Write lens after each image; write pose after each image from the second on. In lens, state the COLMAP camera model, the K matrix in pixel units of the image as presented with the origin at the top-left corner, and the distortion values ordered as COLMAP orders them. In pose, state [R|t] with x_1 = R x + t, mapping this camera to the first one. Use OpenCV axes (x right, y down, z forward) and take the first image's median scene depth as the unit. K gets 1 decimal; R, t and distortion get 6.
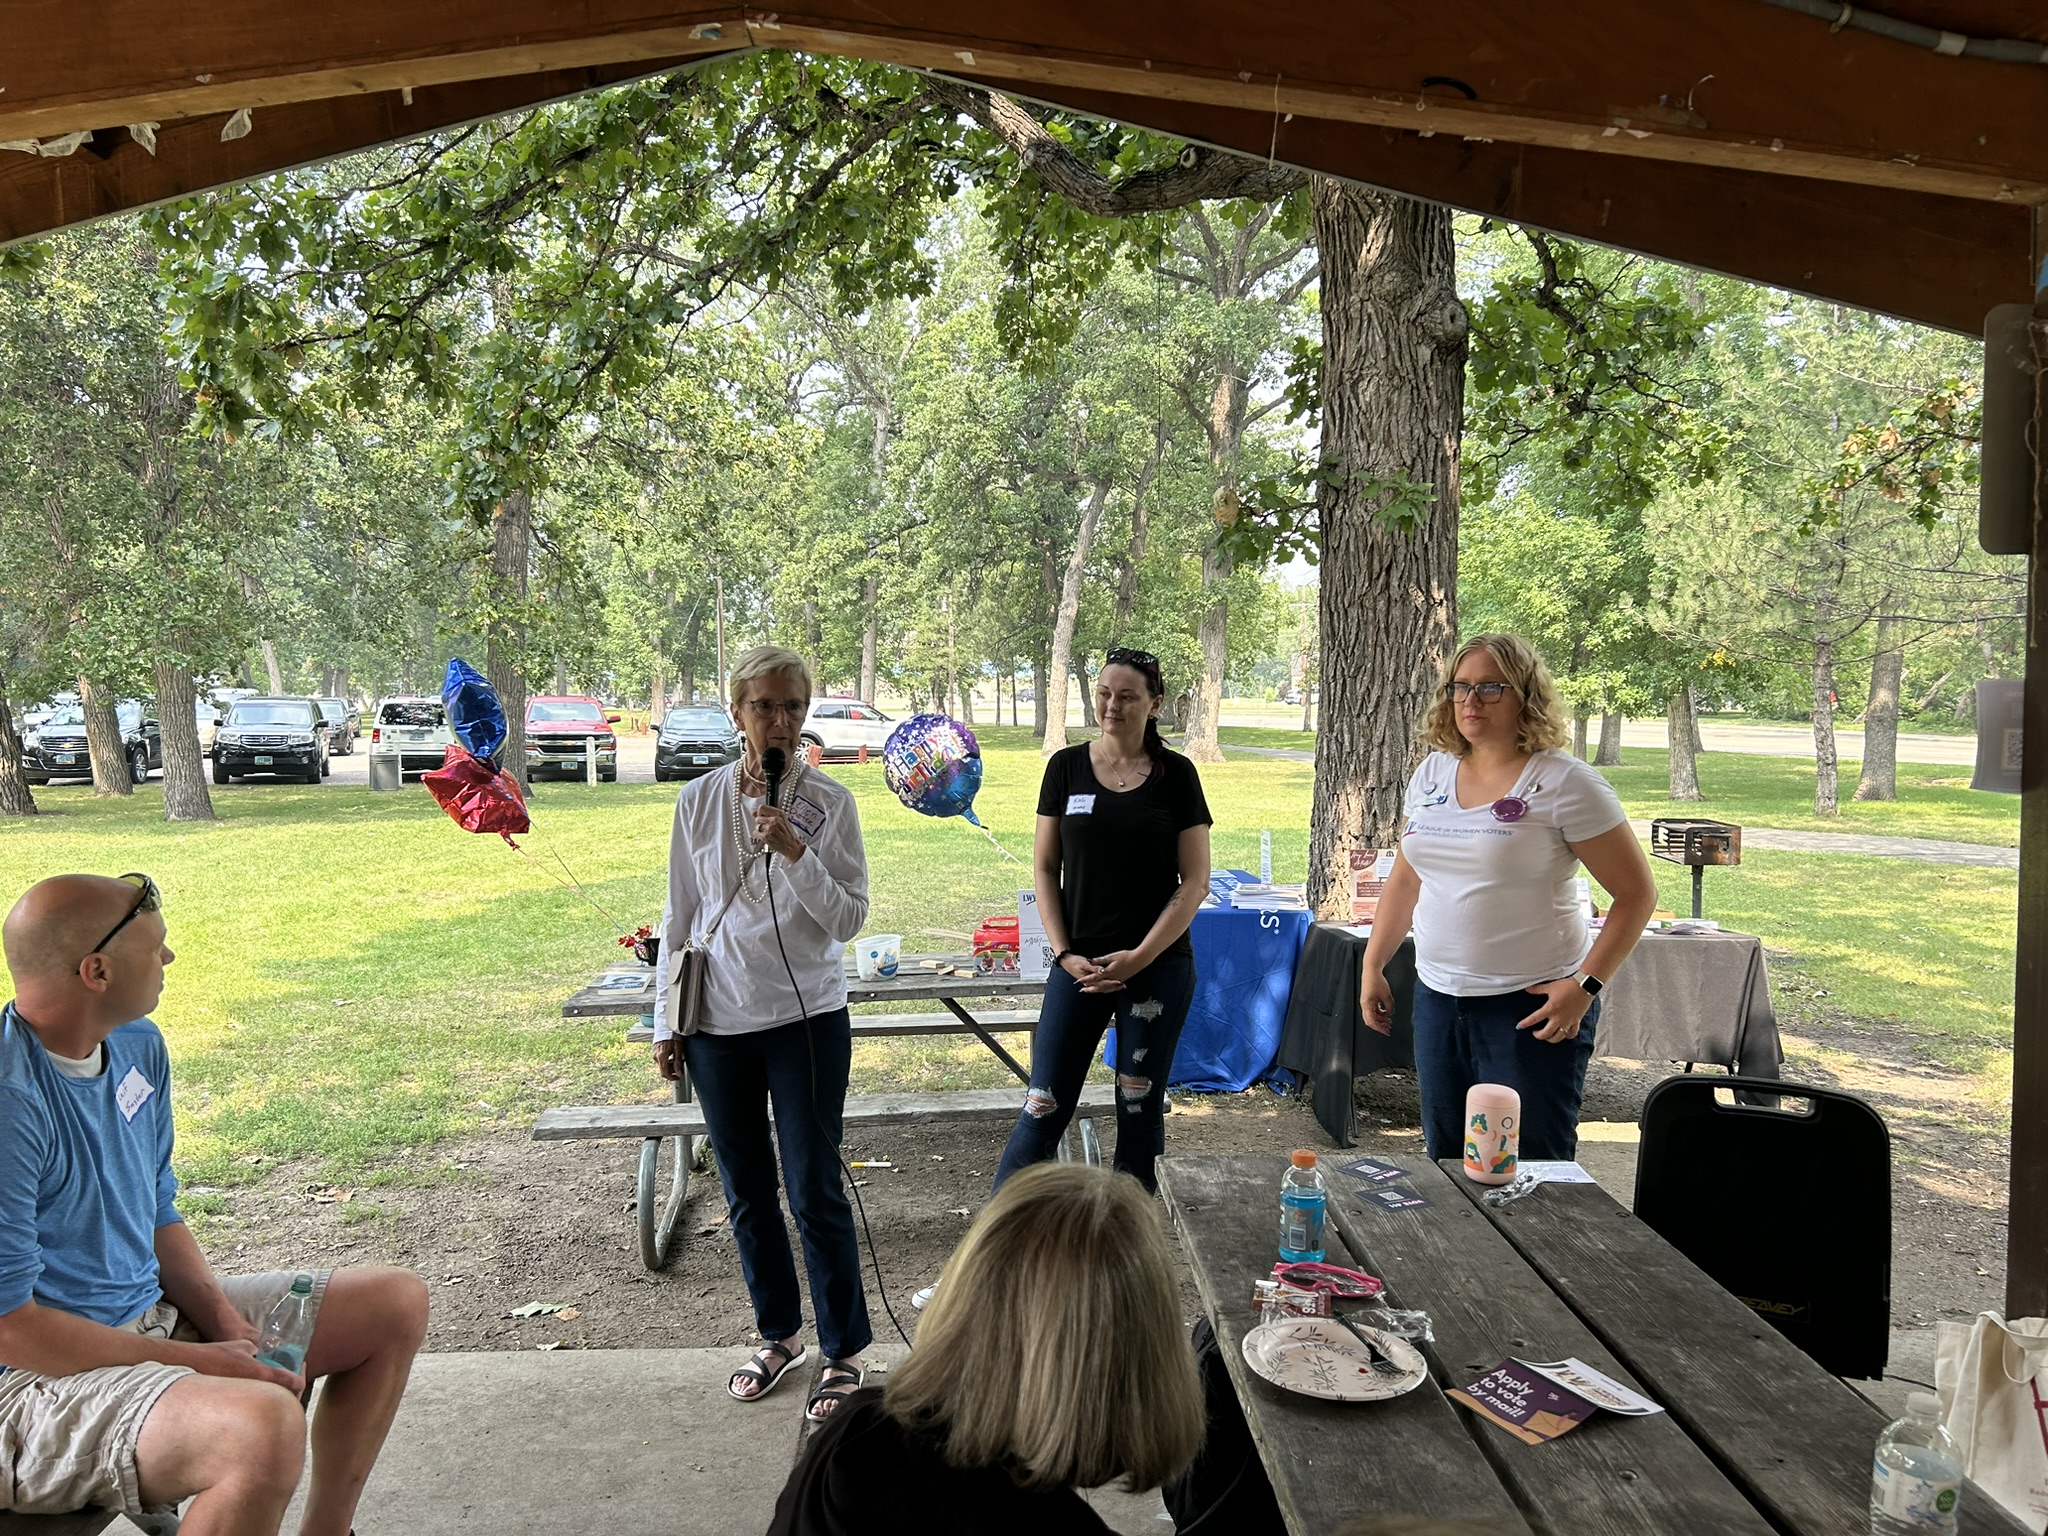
lens RADIAL K [[1546.9, 0, 1013.2], [0, 1546.9, 780.2], [0, 0, 1]] dist [0.040895, -0.040844]
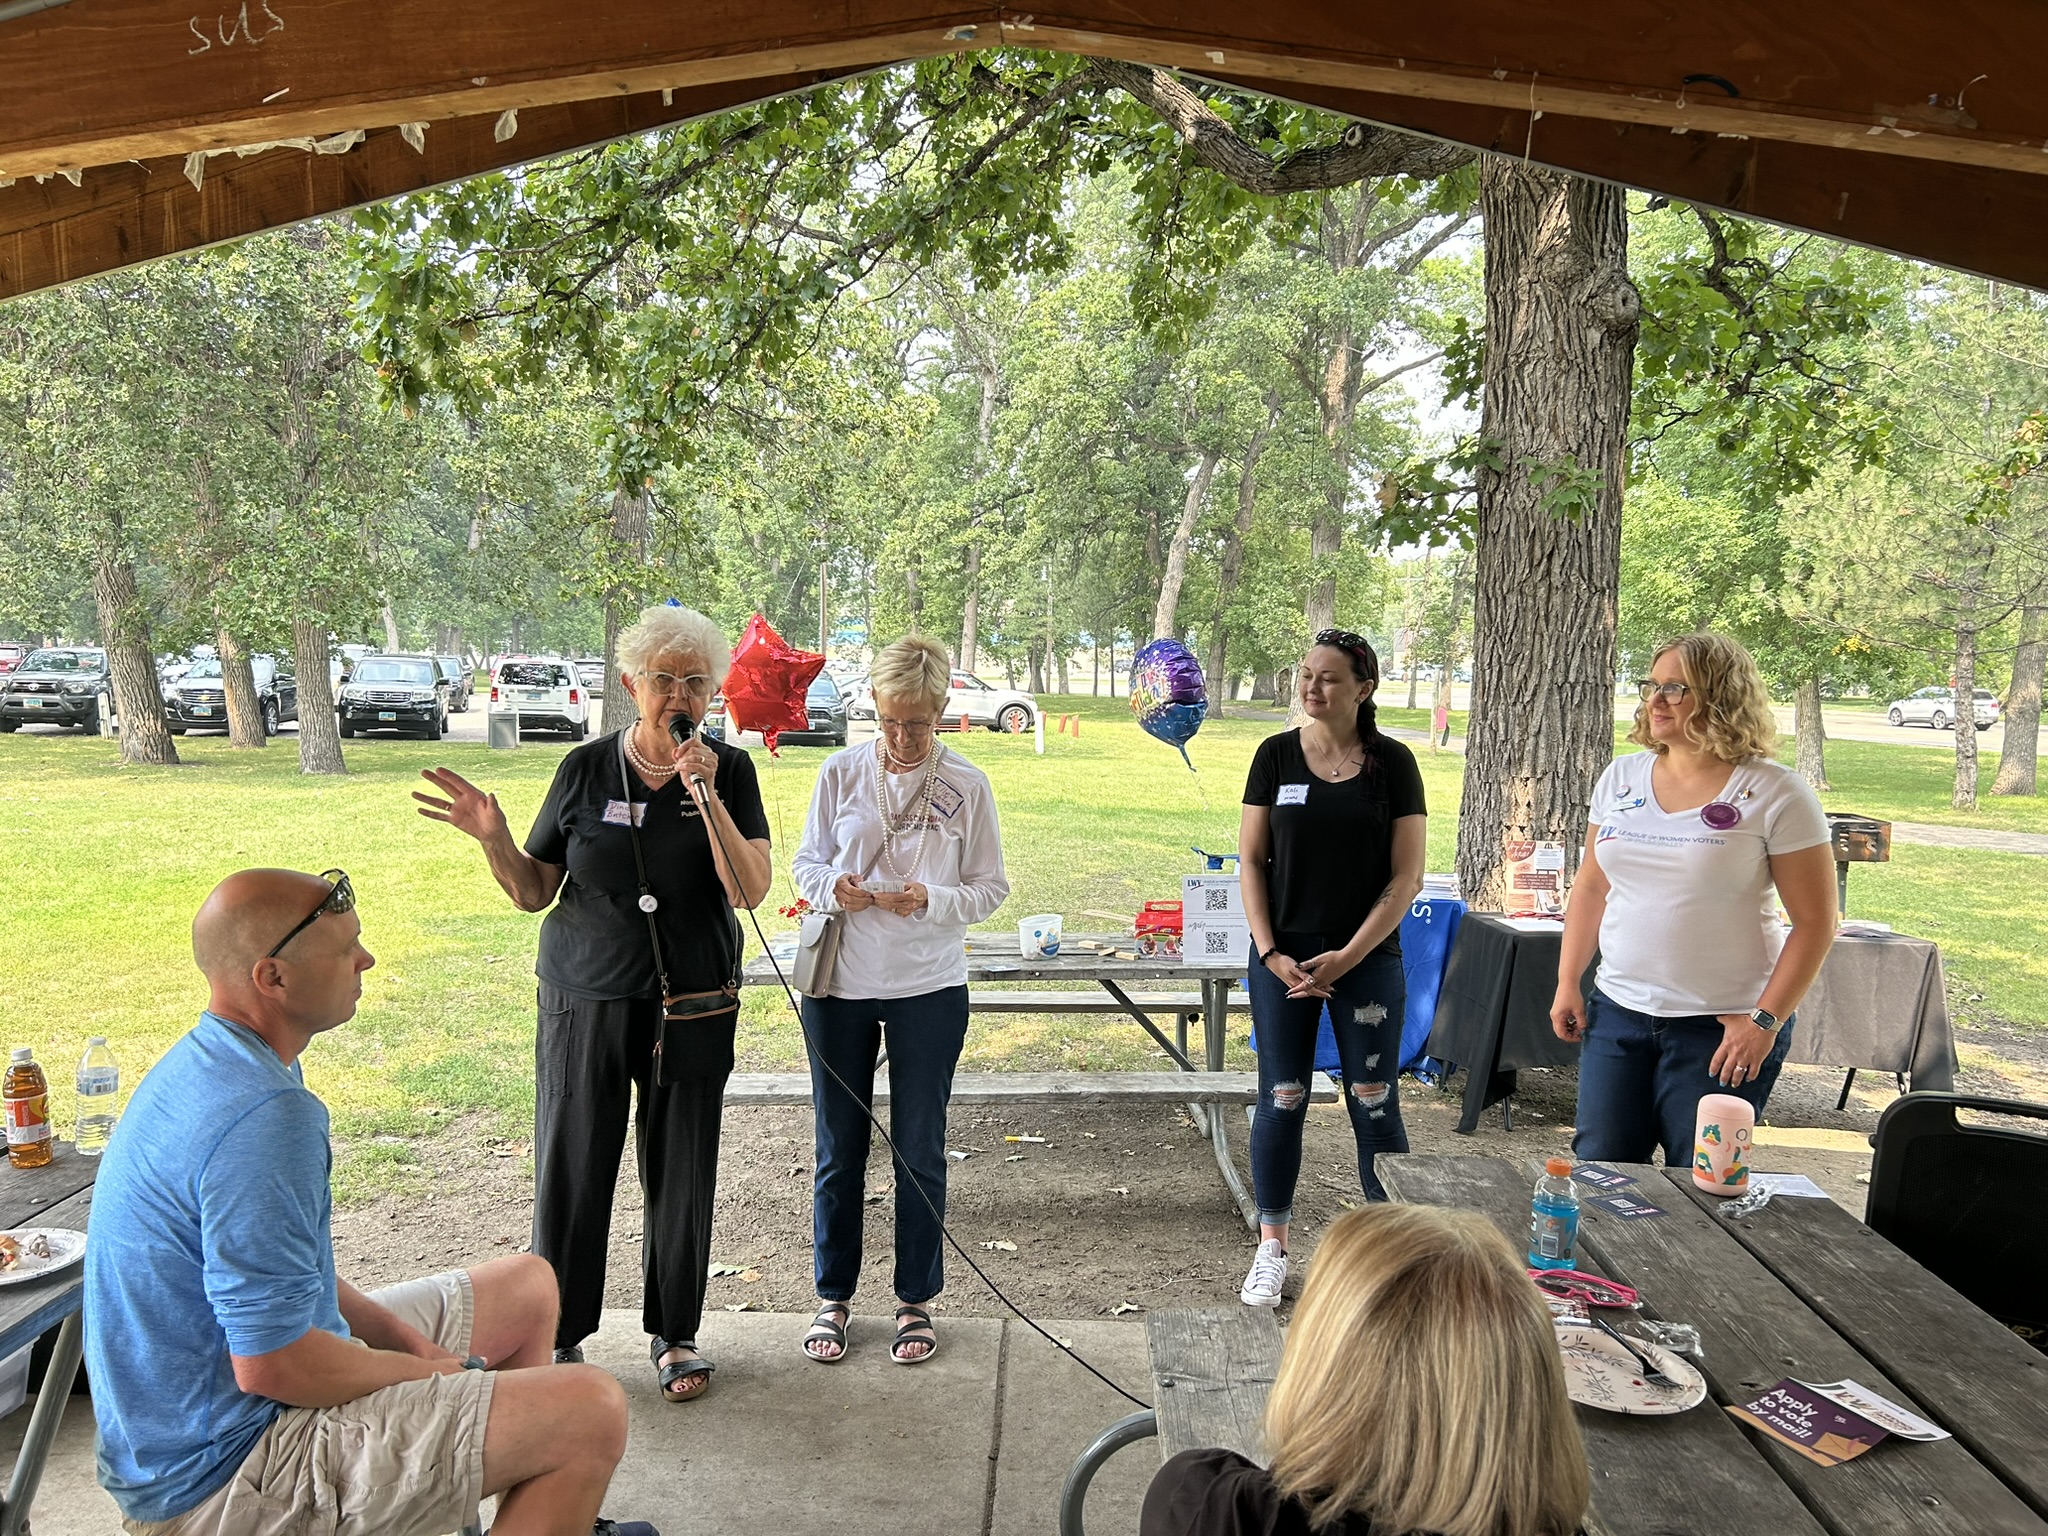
lens RADIAL K [[1546.9, 0, 1014.9], [0, 1546.9, 774.3], [0, 0, 1]] dist [0.040895, -0.040844]
pose [[0.998038, 0.024089, -0.057784, -0.028448], [-0.023152, 0.999590, 0.016823, -0.004836], [0.058166, -0.015452, 0.998187, -0.005498]]
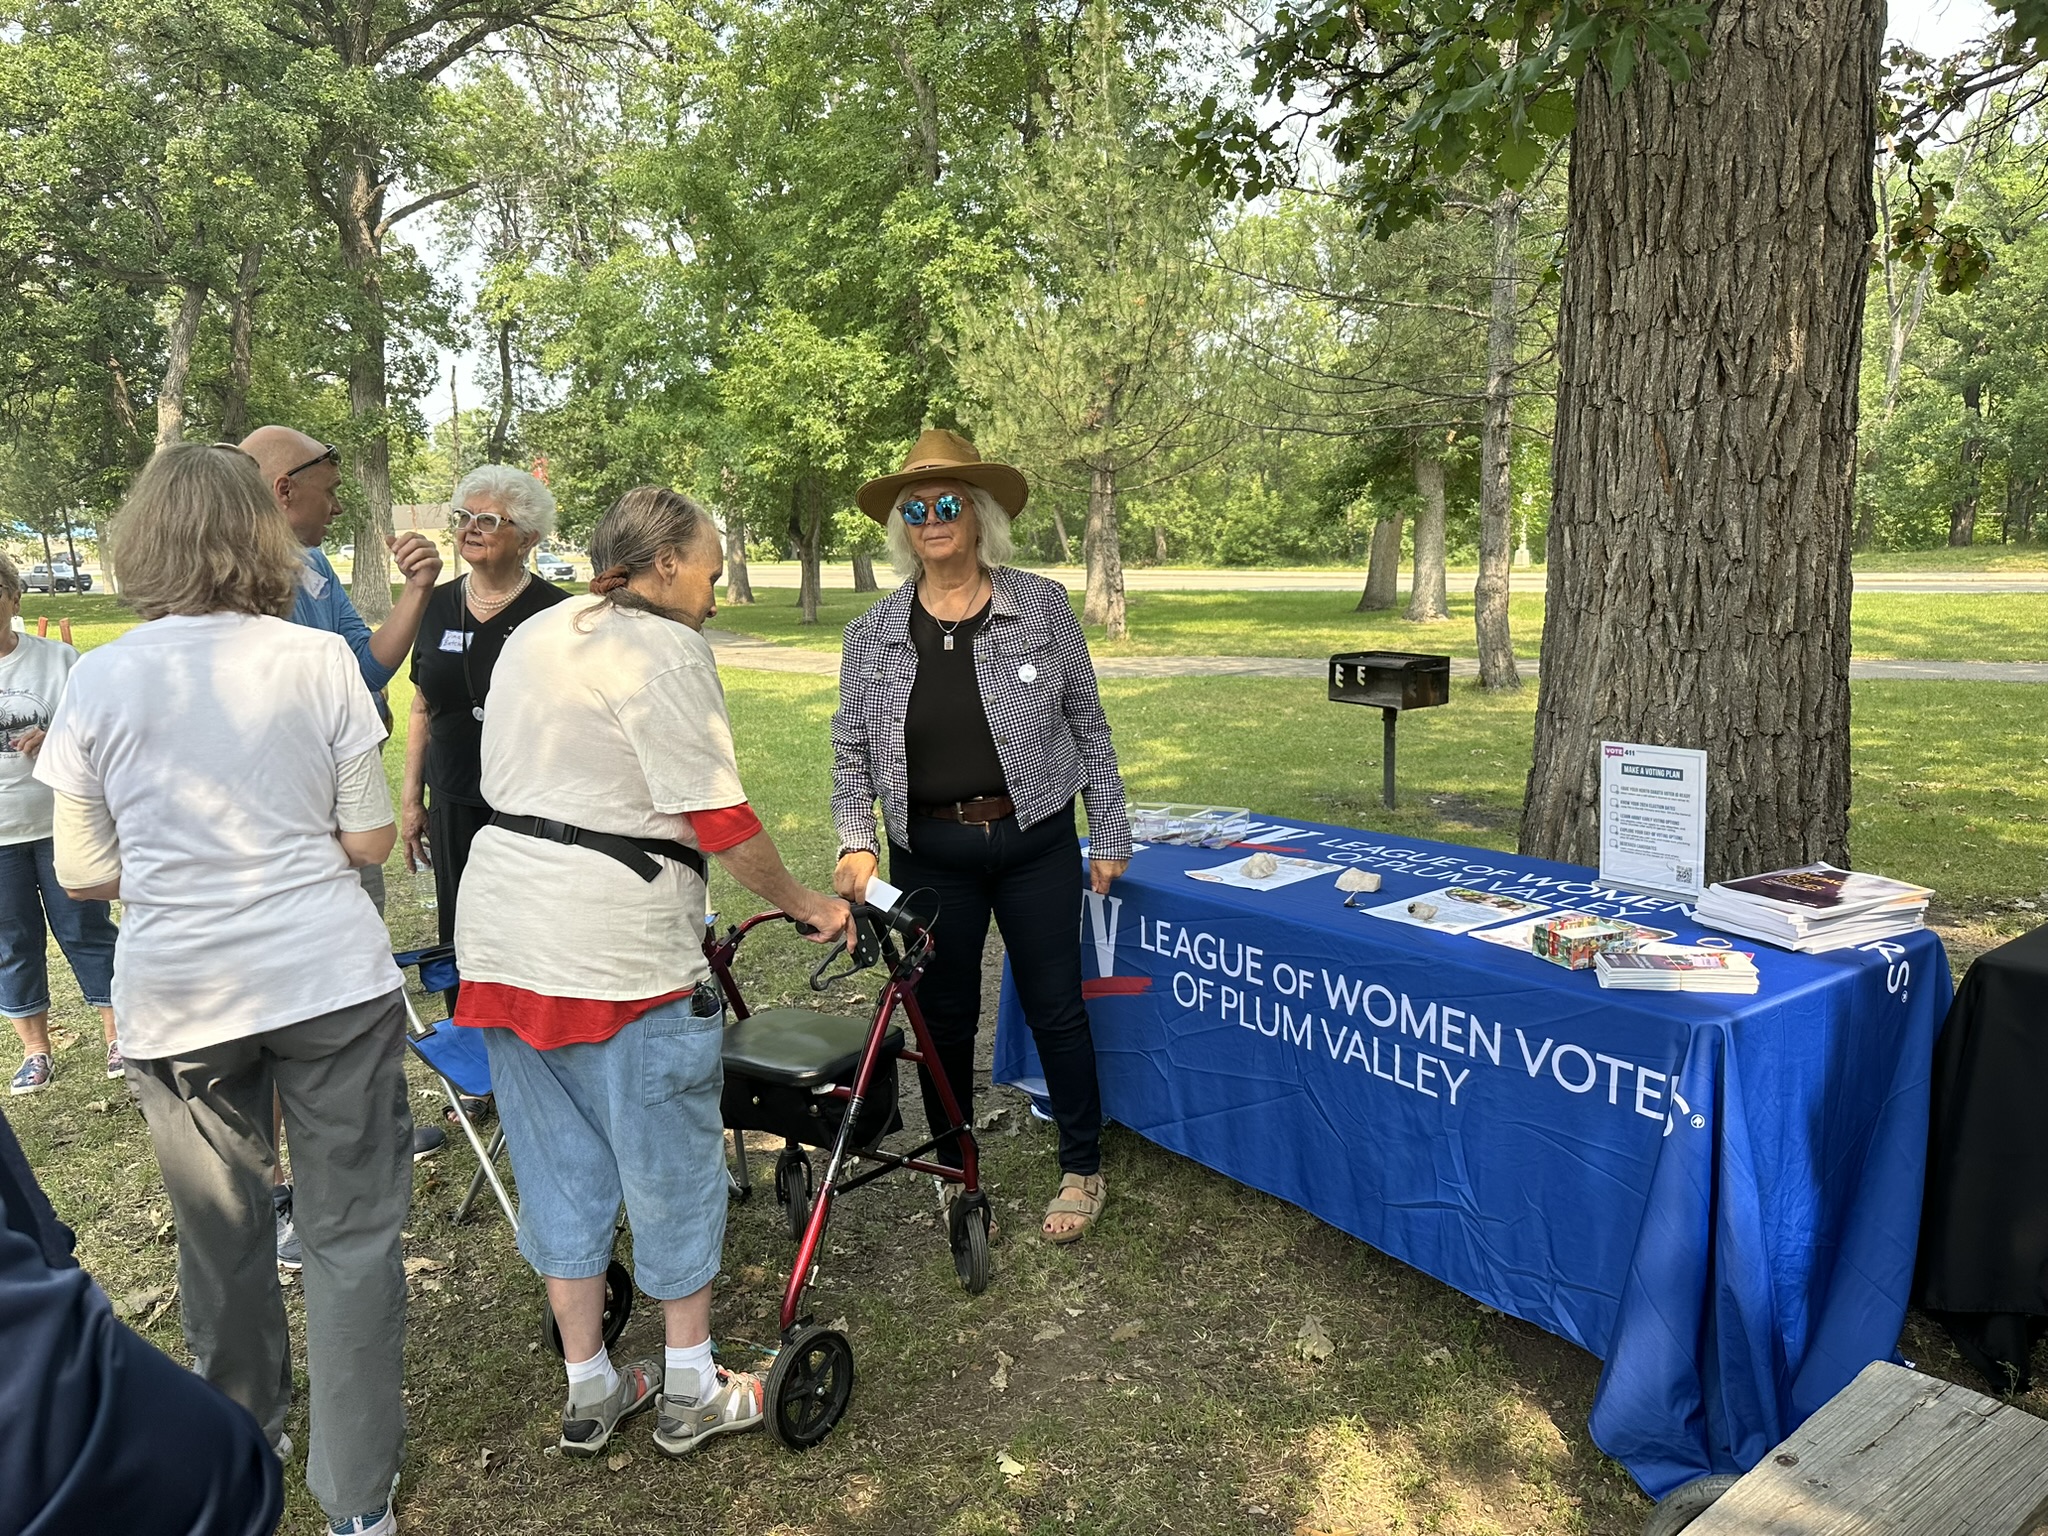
lens RADIAL K [[1464.6, 0, 1015.1], [0, 1464.6, 765.8], [0, 0, 1]] dist [0.032502, -0.034828]
pose [[0.832623, -0.109090, 0.542990, -0.177417], [0.058875, 0.992288, 0.109077, -0.012299], [-0.550701, -0.058851, 0.832625, 0.578948]]
